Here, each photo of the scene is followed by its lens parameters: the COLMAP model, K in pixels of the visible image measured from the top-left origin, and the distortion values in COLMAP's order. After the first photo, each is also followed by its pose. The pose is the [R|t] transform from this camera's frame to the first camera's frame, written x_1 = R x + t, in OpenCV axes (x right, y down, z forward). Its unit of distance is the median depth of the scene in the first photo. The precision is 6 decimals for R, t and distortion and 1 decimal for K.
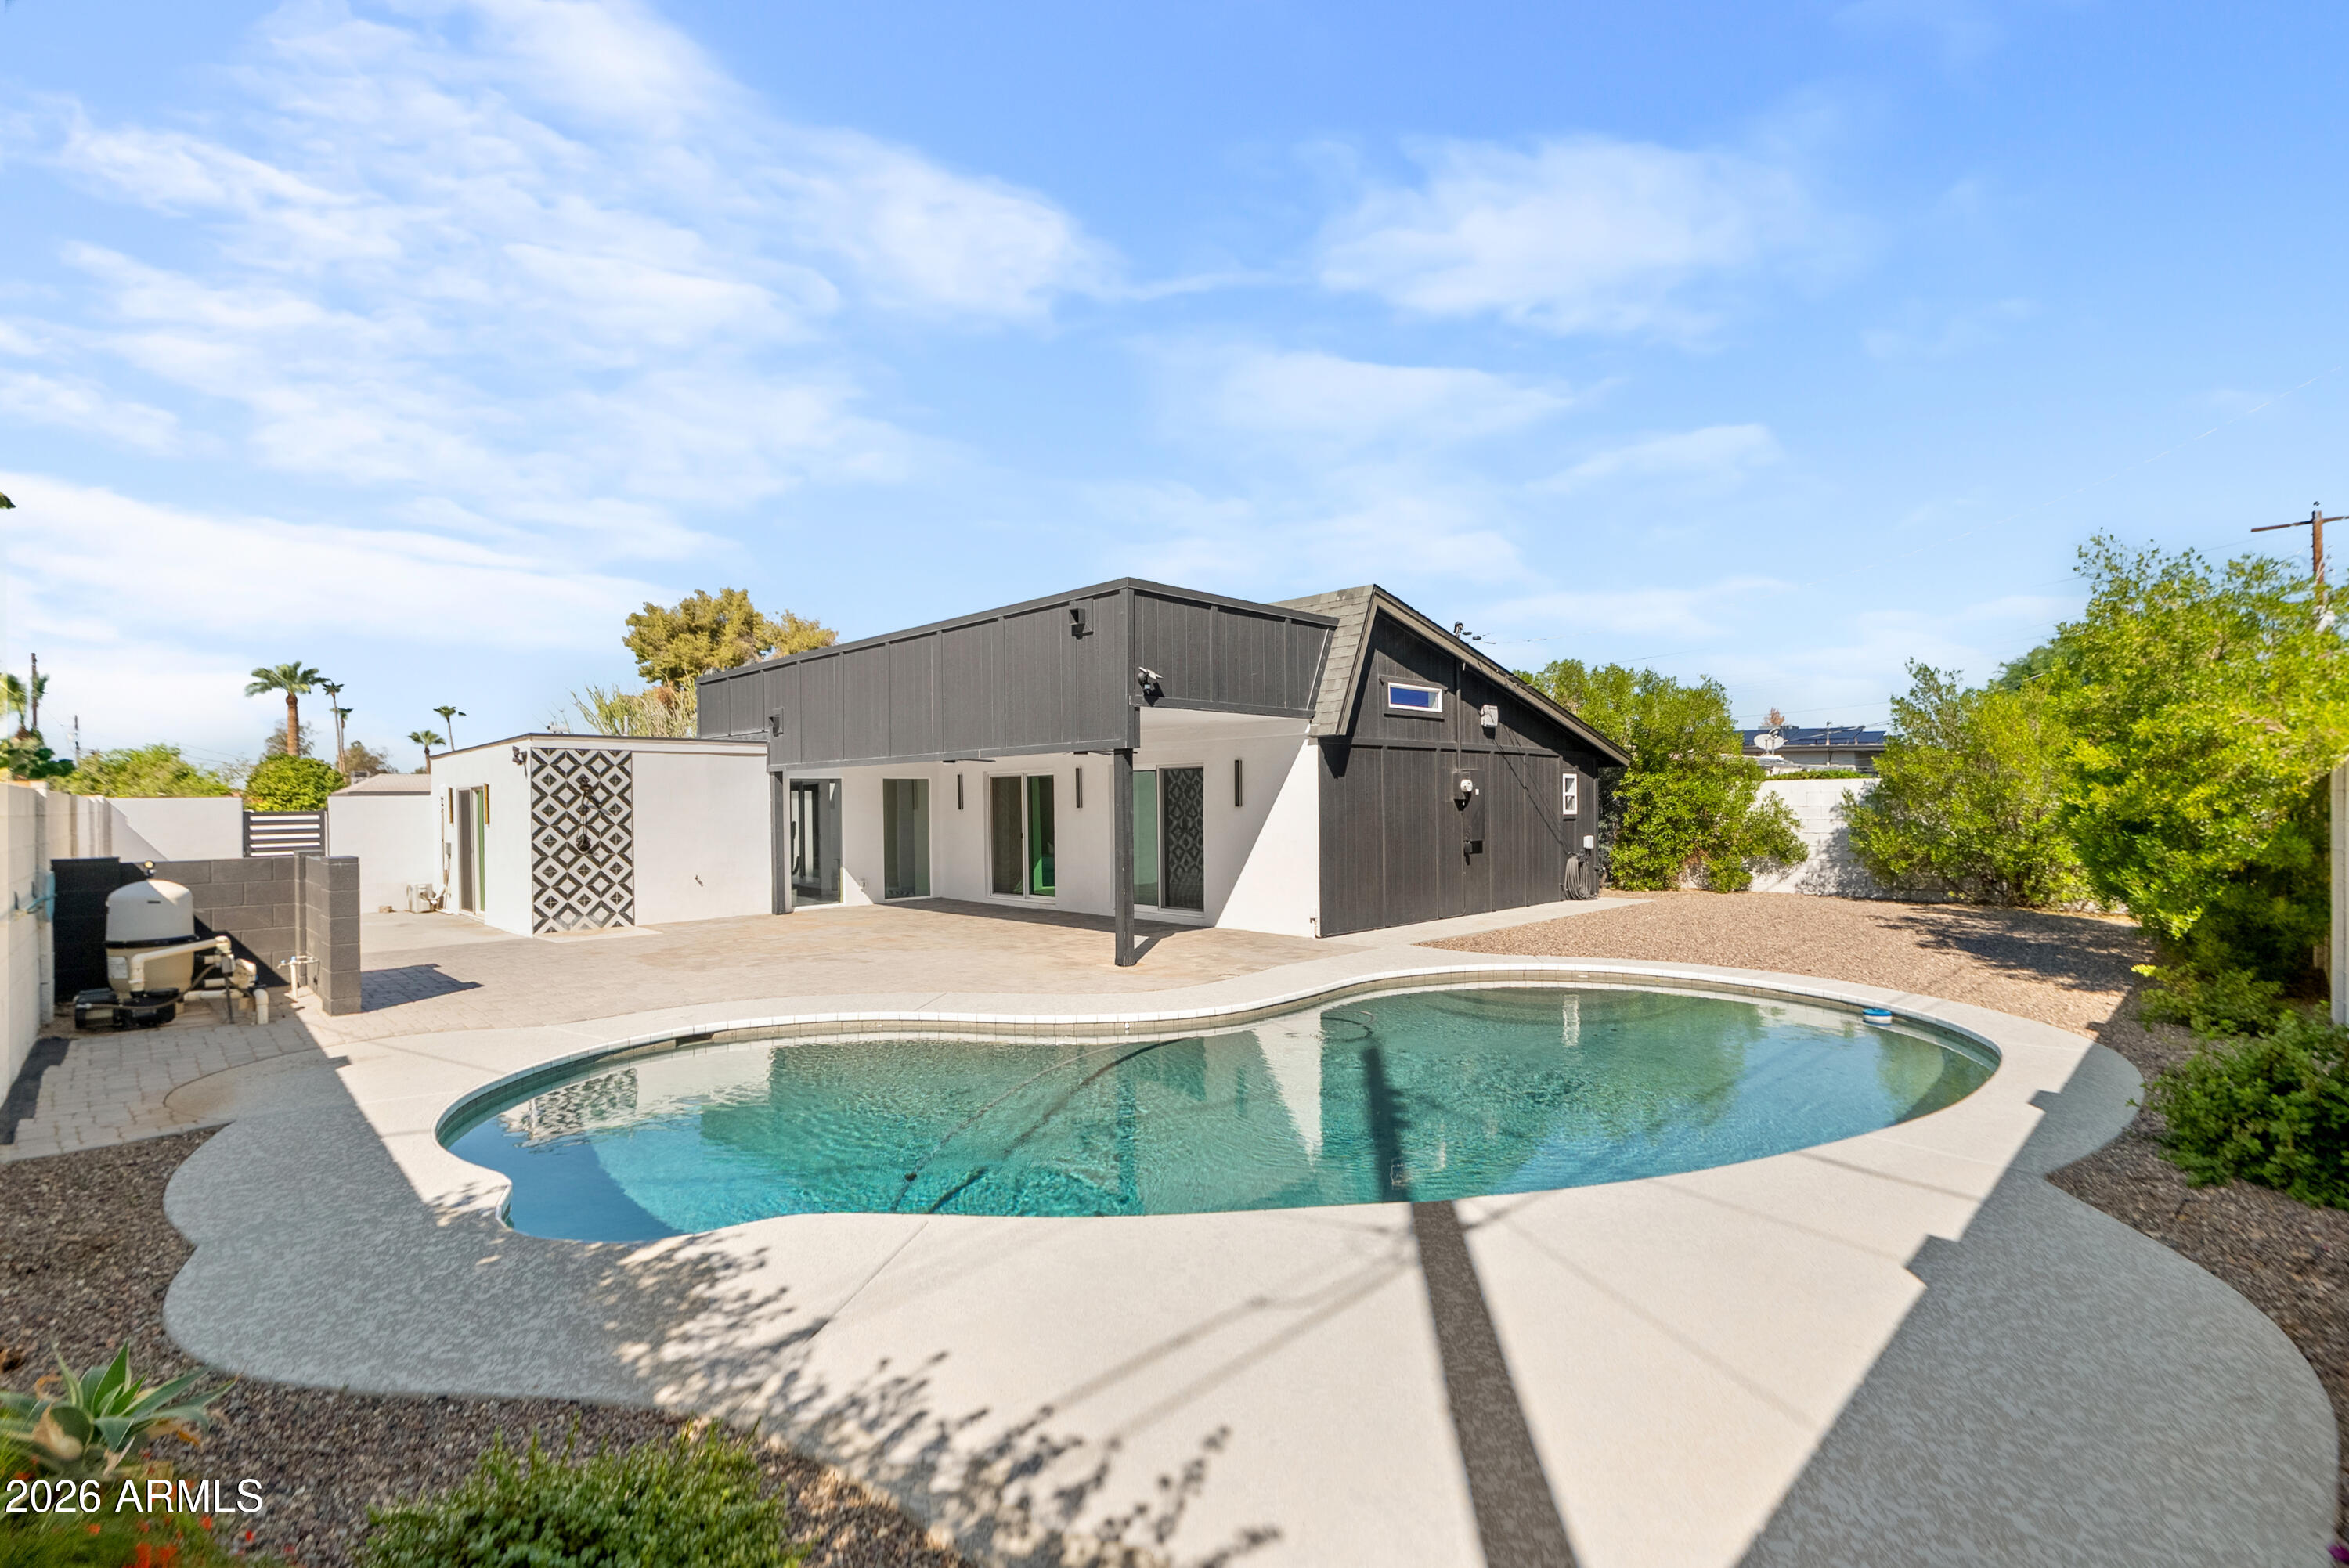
lens RADIAL K [[1066.2, 0, 1188.2], [0, 1066.2, 790.1], [0, 0, 1]] dist [0.004741, 0.001224]
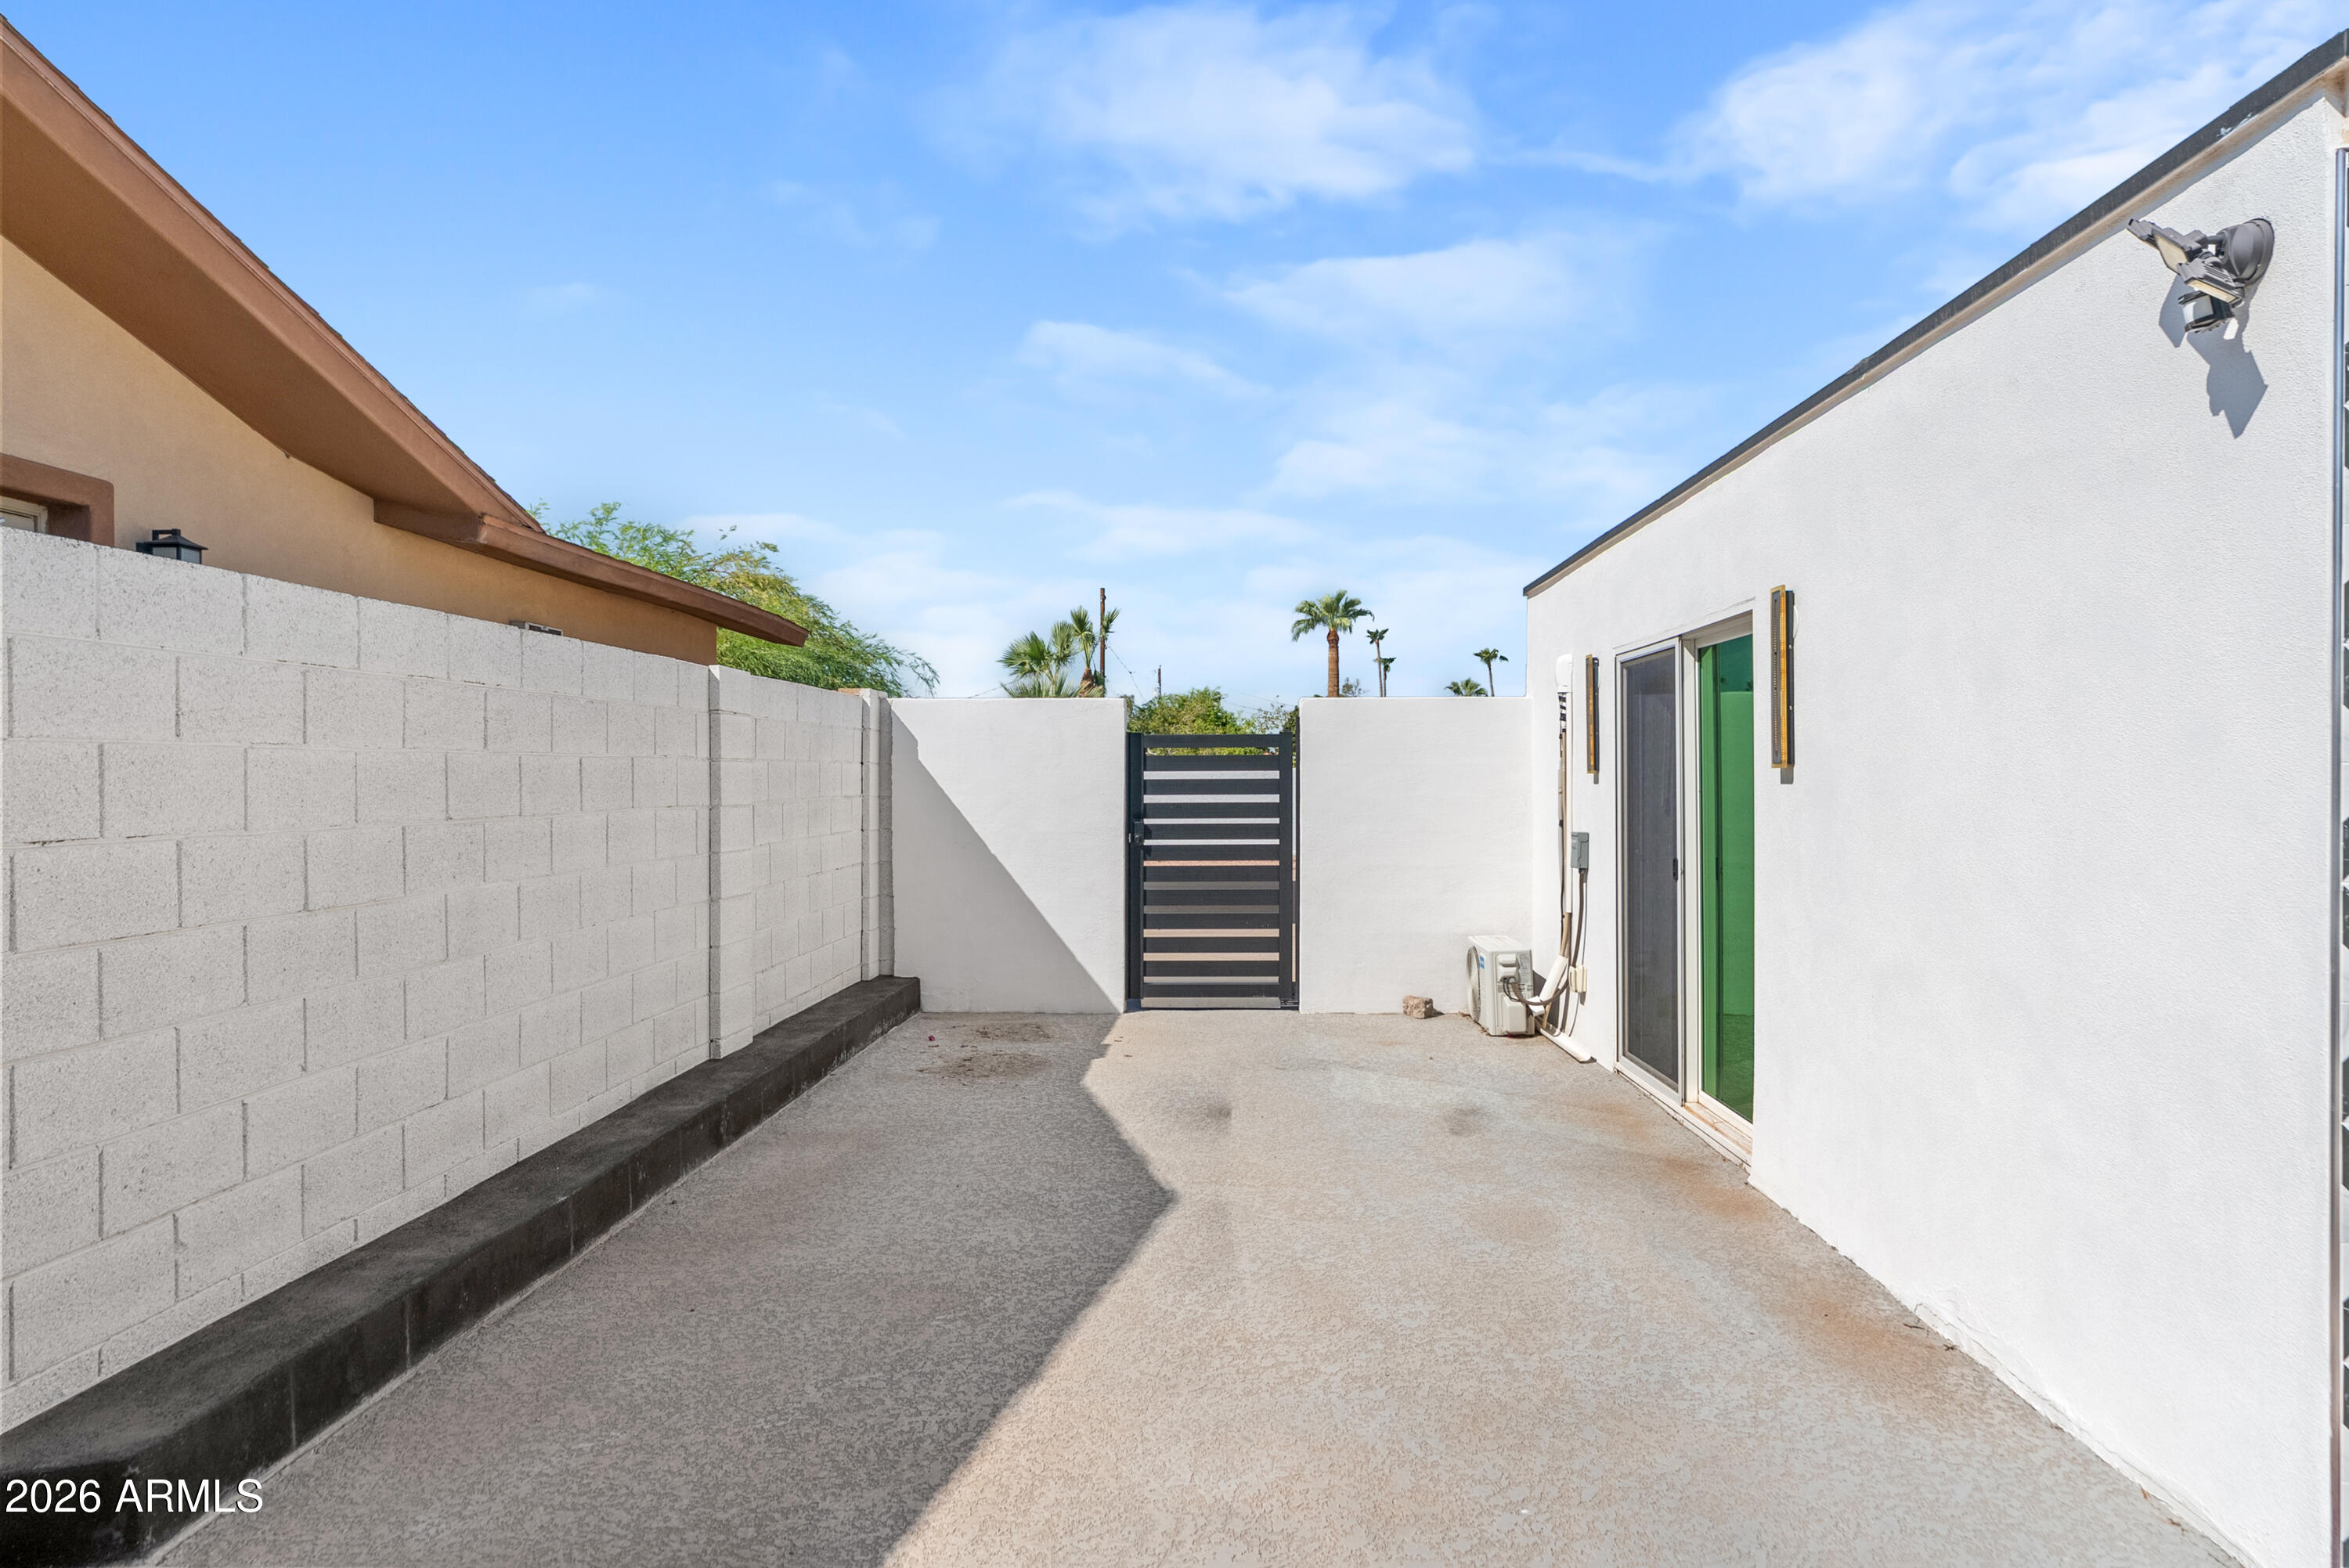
lens RADIAL K [[1441.9, 0, 1174.5], [0, 1441.9, 784.0], [0, 0, 1]] dist [-0.002150, -0.000185]
pose [[0.685346, 0.019361, -0.727960, -0.152013], [-0.008406, 0.999790, 0.018676, 0.008899], [0.728169, -0.006681, 0.685365, 0.202921]]
